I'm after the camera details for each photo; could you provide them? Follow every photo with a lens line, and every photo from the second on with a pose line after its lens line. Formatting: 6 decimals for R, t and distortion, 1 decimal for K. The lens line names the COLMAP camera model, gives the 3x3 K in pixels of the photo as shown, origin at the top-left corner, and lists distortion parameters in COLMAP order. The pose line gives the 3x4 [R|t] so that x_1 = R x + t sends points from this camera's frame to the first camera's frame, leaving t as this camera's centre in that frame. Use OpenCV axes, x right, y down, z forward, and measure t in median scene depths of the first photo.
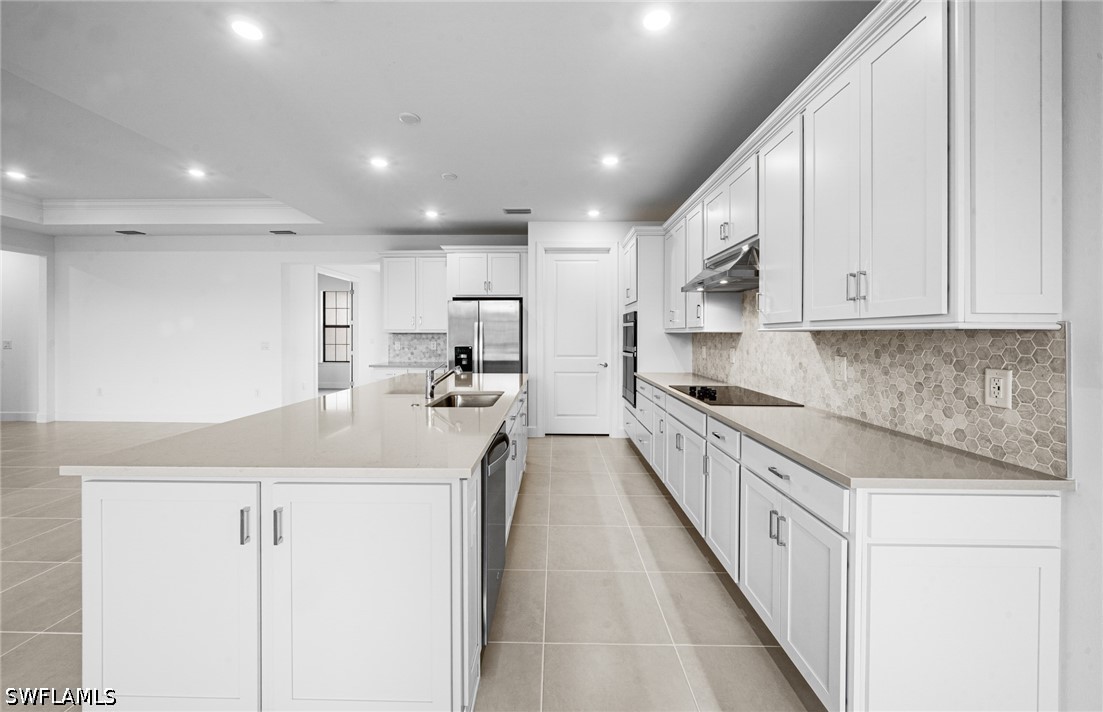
lens RADIAL K [[418.8, 0, 547.8], [0, 418.8, 335.2], [0, 0, 1]] dist [-0.003034, -0.002006]
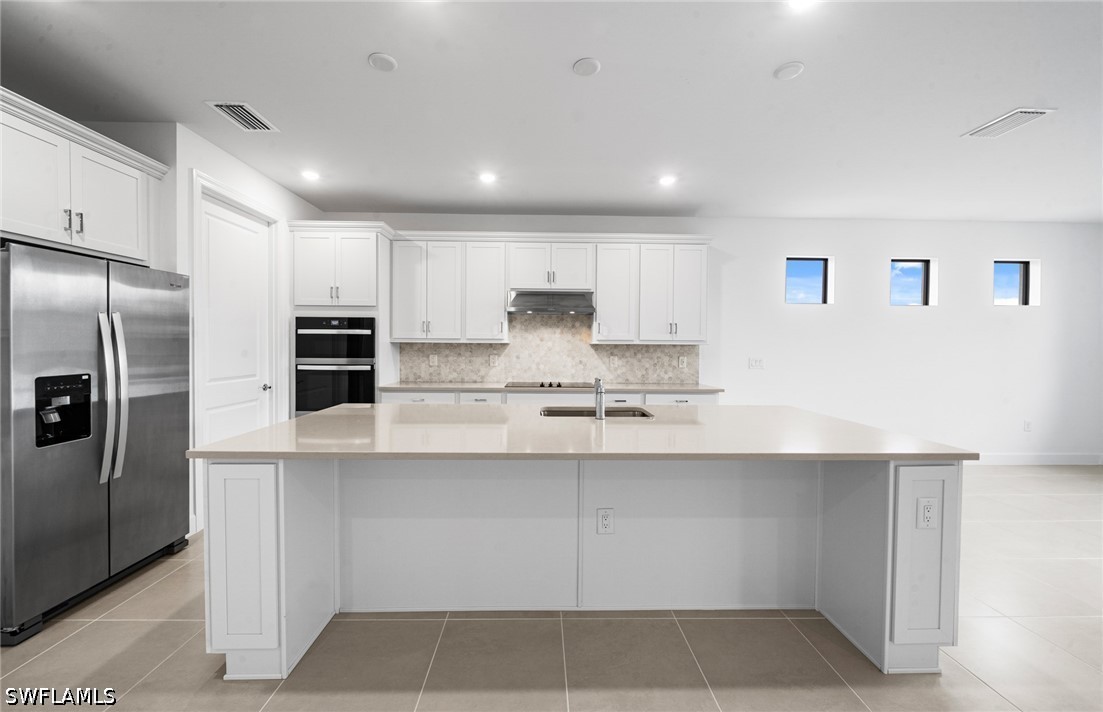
lens RADIAL K [[418.8, 0, 547.1], [0, 418.8, 350.5], [0, 0, 1]] dist [-0.003034, -0.002006]
pose [[-0.039150, -0.017633, 0.999078, -0.618491], [-0.006043, 0.999830, 0.017410, -0.005283], [-0.999215, -0.005356, -0.039250, 0.610364]]
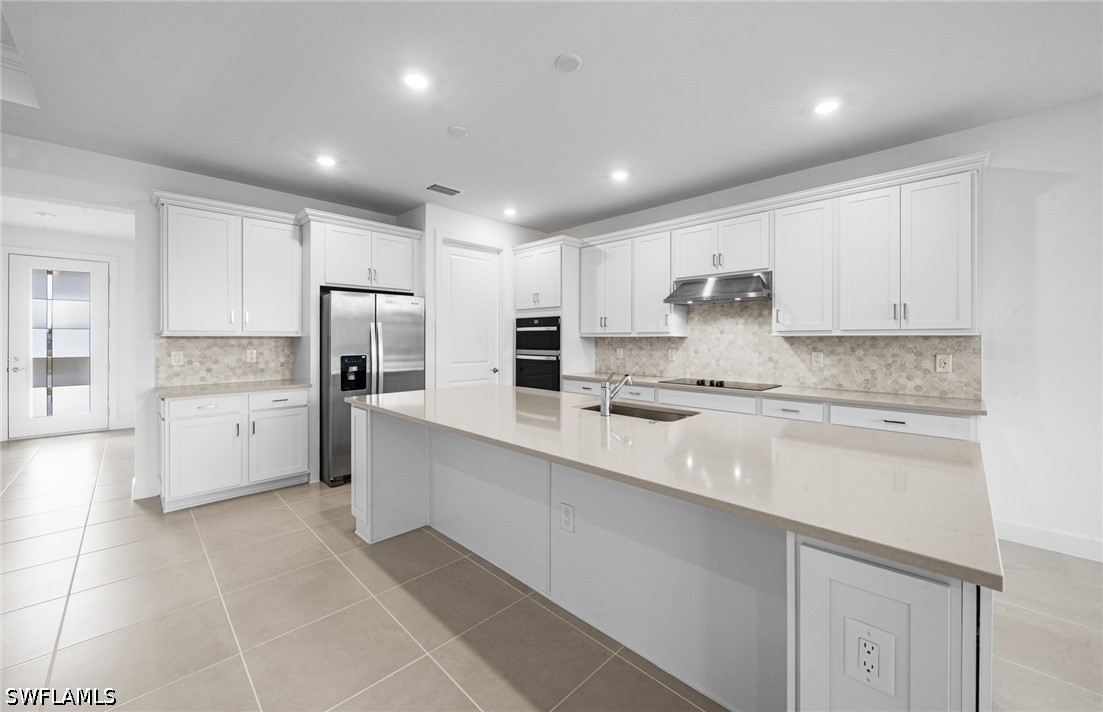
lens RADIAL K [[418.8, 0, 547.7], [0, 418.8, 339.1], [0, 0, 1]] dist [-0.003034, -0.002006]
pose [[0.693848, -0.002609, 0.720117, -0.511632], [0.002580, 0.999996, 0.001137, -0.001370], [-0.720117, 0.001069, 0.693852, 0.267920]]
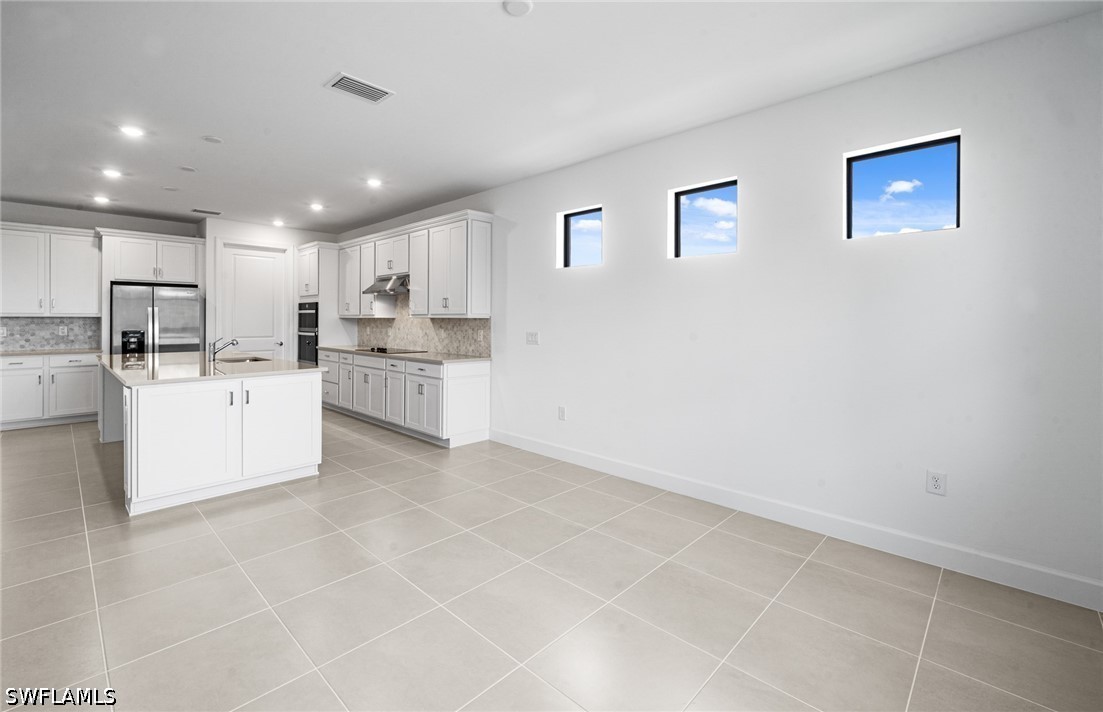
lens RADIAL K [[467.7, 0, 551.6], [0, 467.7, 319.5], [0, 0, 1]] dist [-0.007488, 0.000513]
pose [[0.672501, 0.000957, 0.740096, -0.370988], [-0.000659, 1.000000, -0.000694, 0.000177], [-0.740096, -0.000021, 0.672501, -0.549171]]
